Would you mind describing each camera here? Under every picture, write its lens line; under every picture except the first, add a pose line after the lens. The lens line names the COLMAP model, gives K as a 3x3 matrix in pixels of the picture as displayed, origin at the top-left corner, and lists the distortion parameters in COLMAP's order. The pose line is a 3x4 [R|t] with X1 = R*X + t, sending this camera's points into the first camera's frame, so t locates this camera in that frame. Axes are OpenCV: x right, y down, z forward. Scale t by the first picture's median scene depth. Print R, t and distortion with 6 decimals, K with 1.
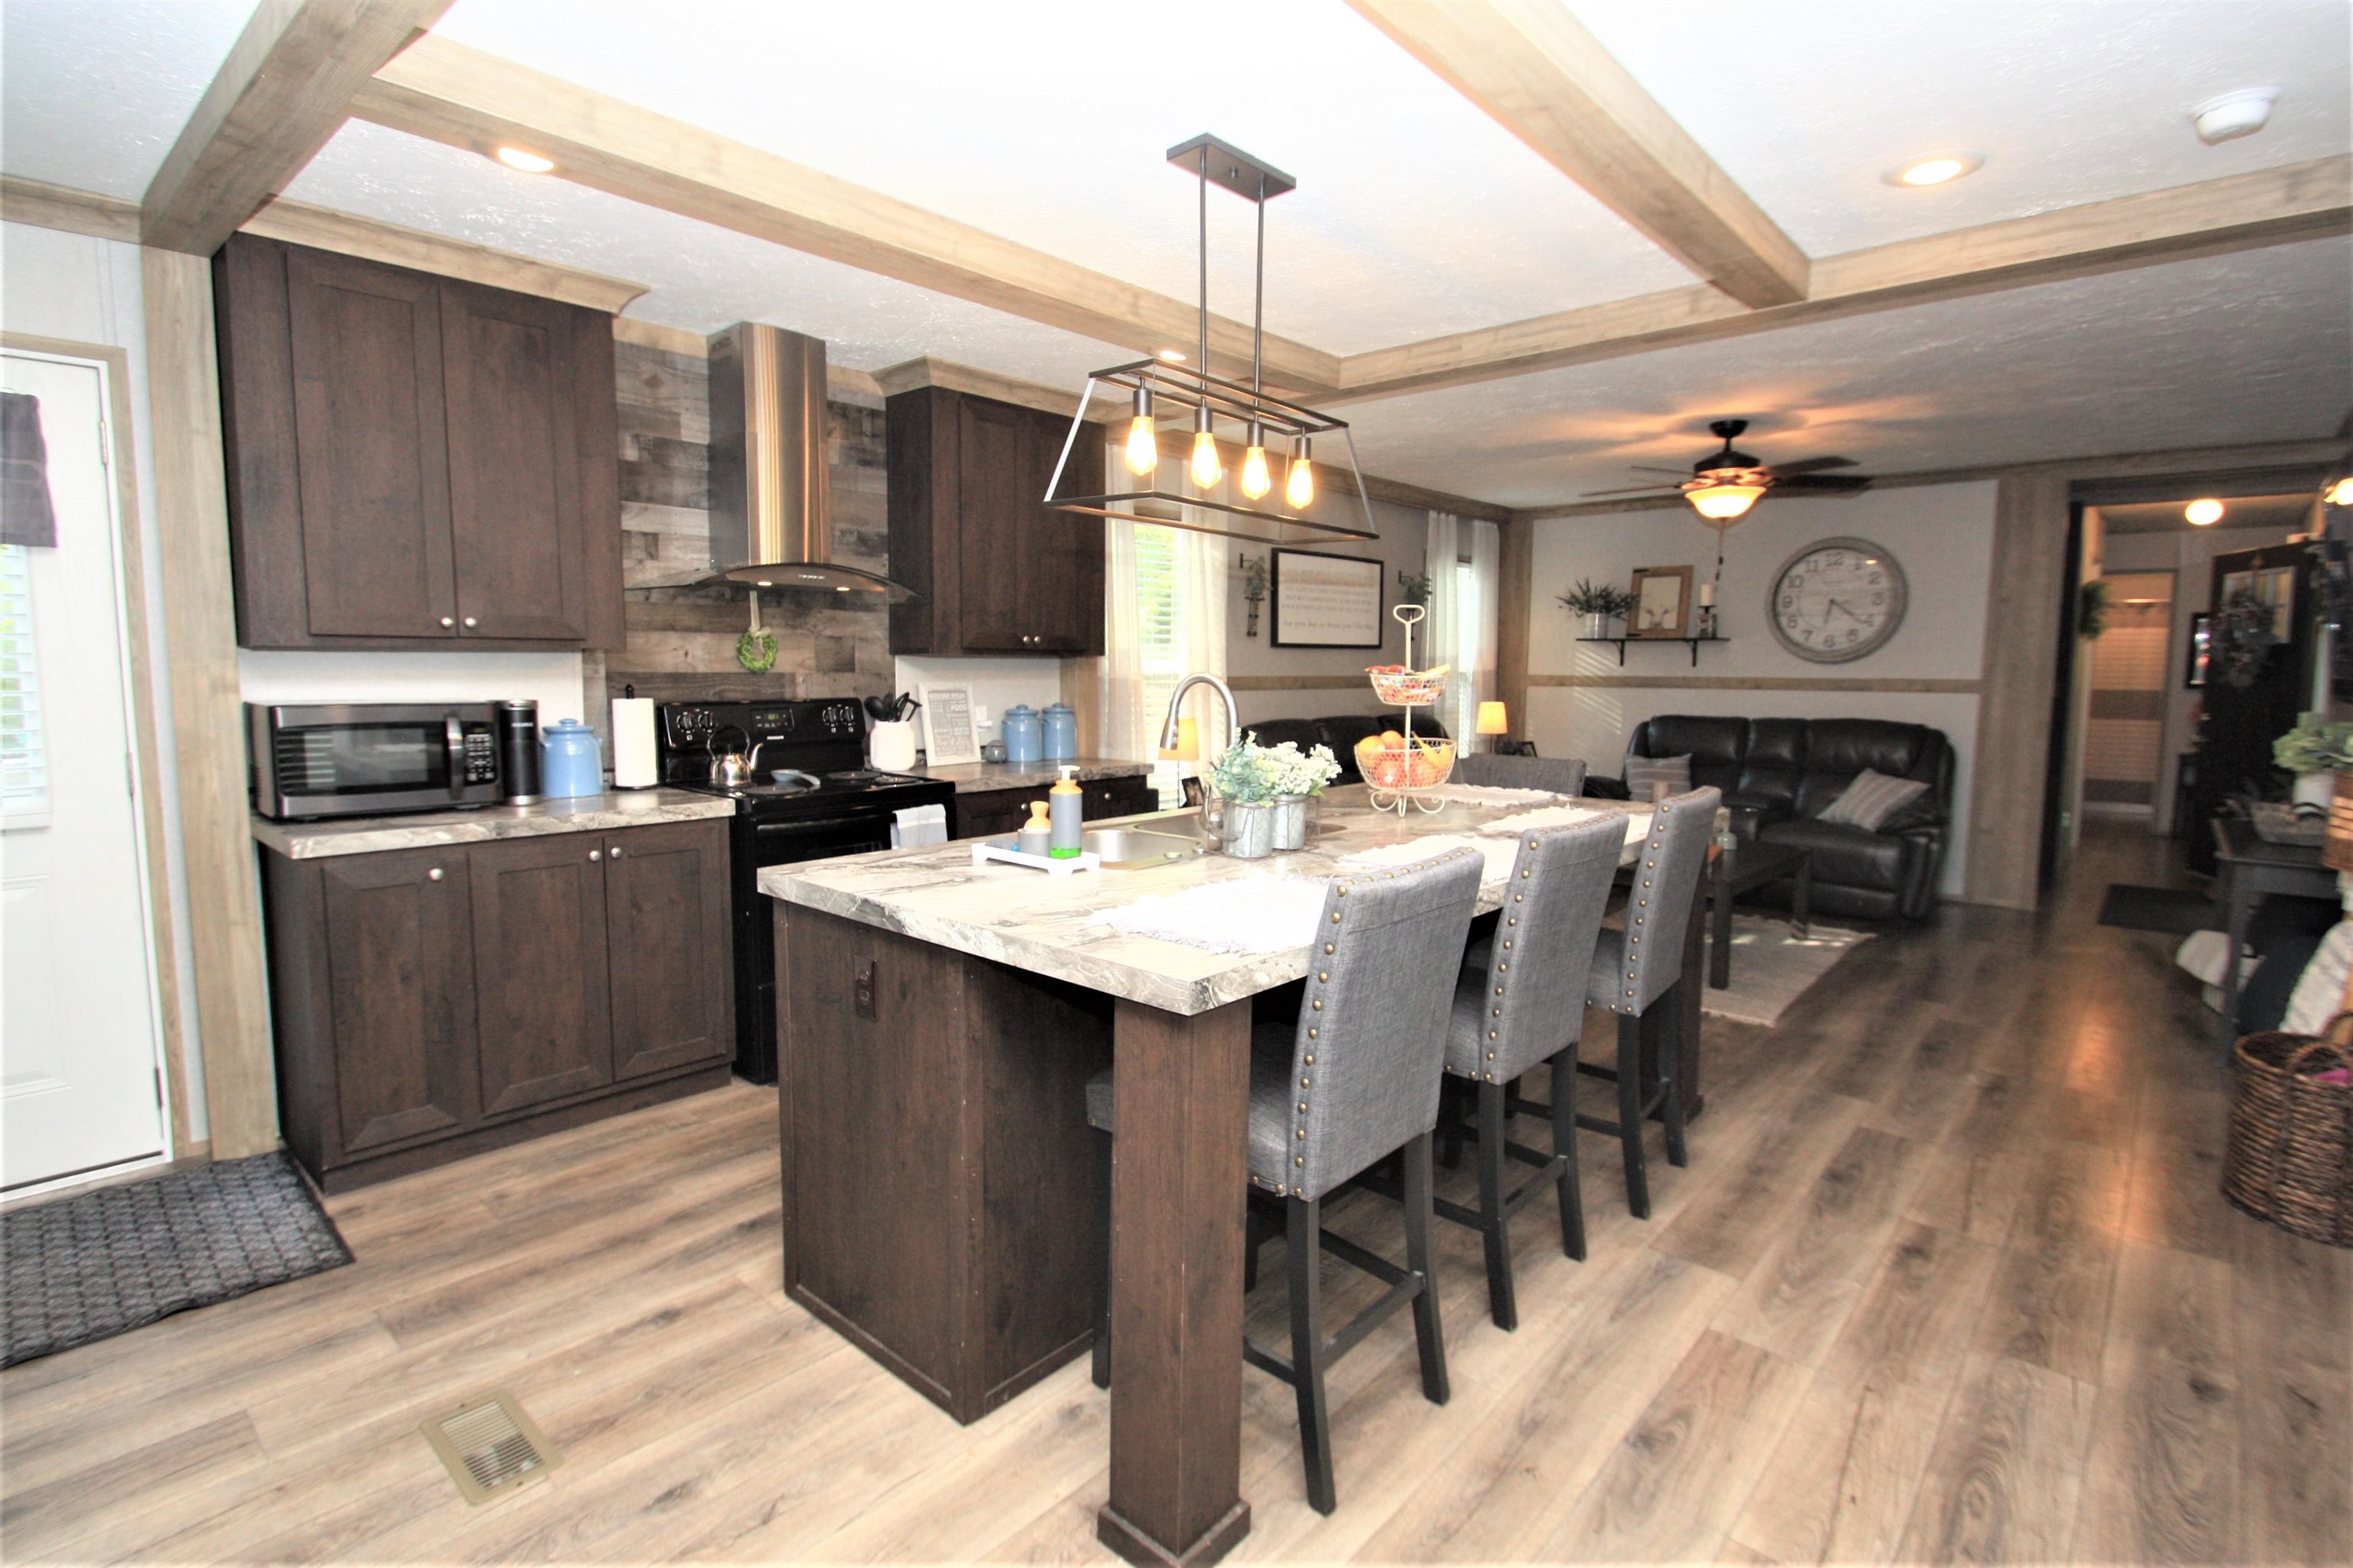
lens RADIAL K [[1118.6, 0, 1164.9], [0, 1118.6, 775.5], [0, 0, 1]] dist [-0.001712, -0.000962]
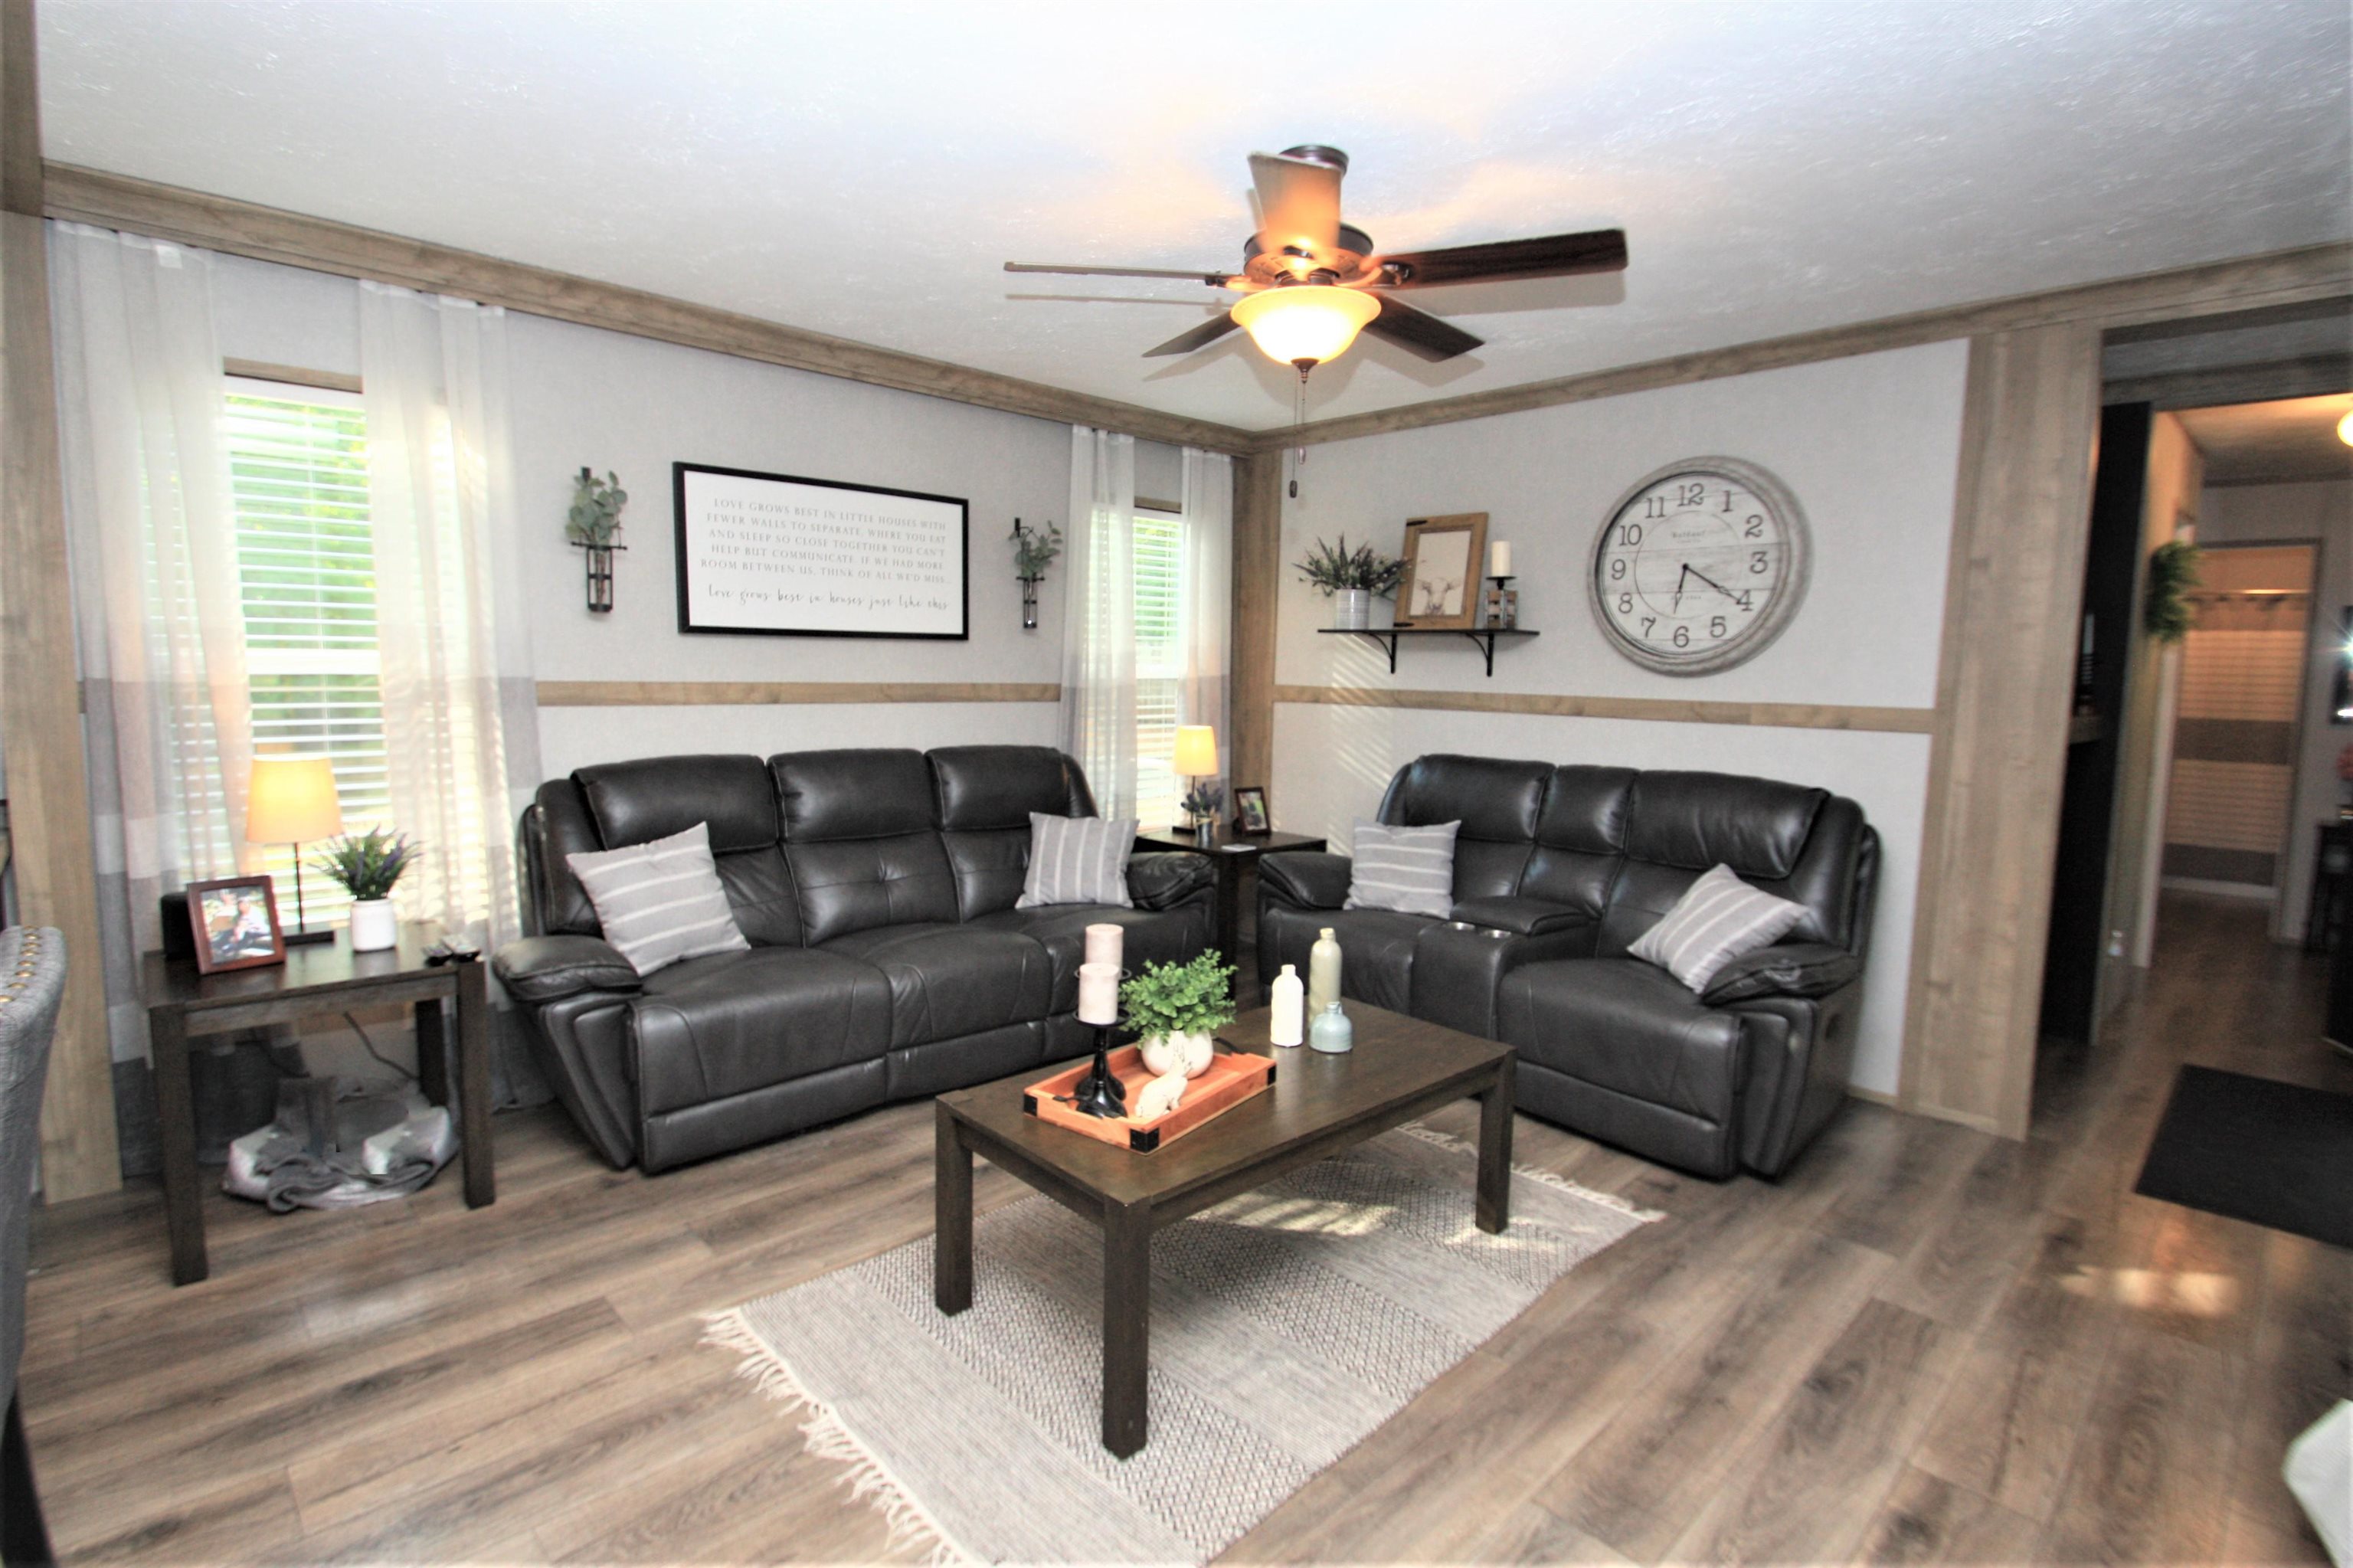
lens RADIAL K [[1172.8, 0, 1167.2], [0, 1172.8, 772.7], [0, 0, 1]] dist [0.002937, -0.005464]
pose [[0.998811, 0.017406, -0.045537, 0.317852], [-0.017852, 0.999796, -0.009404, -0.034824], [0.045364, 0.010206, 0.998918, 0.340002]]
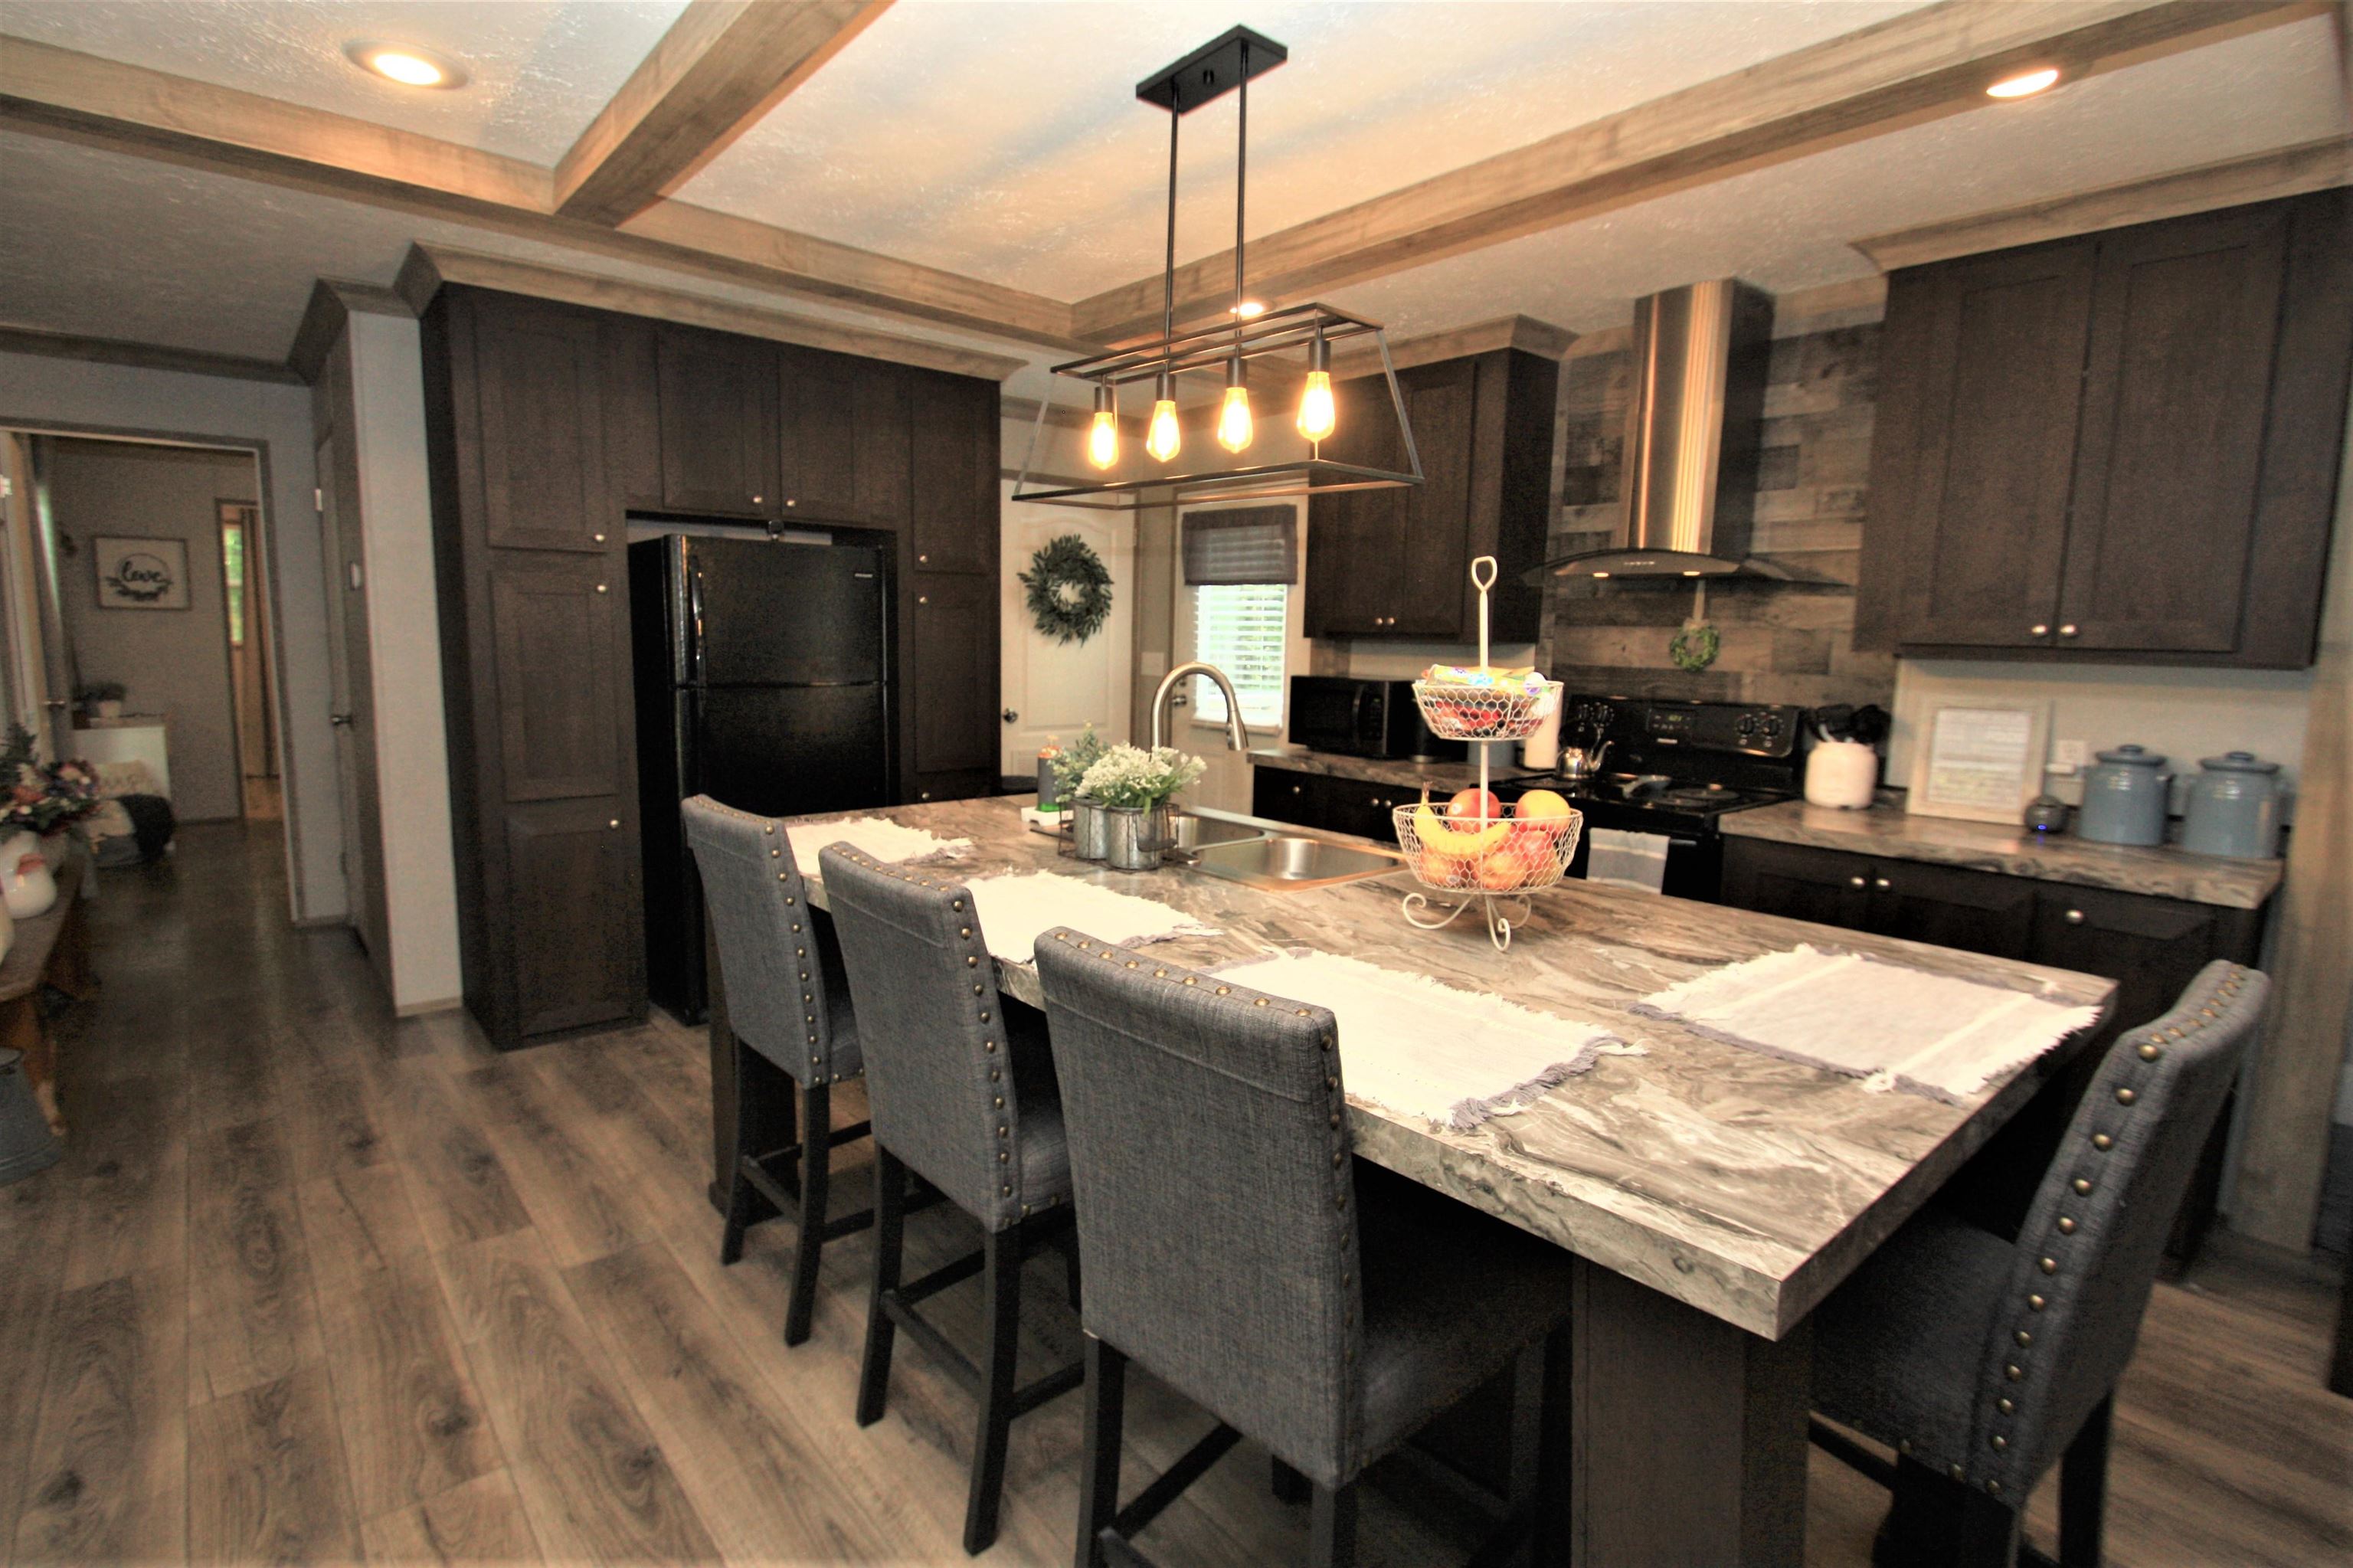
lens RADIAL K [[1119.4, 0, 1178.3], [0, 1119.4, 797.7], [0, 0, 1]] dist [0.001414, -0.000396]
pose [[-0.106669, 0.131602, -0.985547, 1.769088], [-0.122546, 0.981905, 0.144379, -0.208675], [0.986714, 0.136176, -0.088611, 2.020947]]
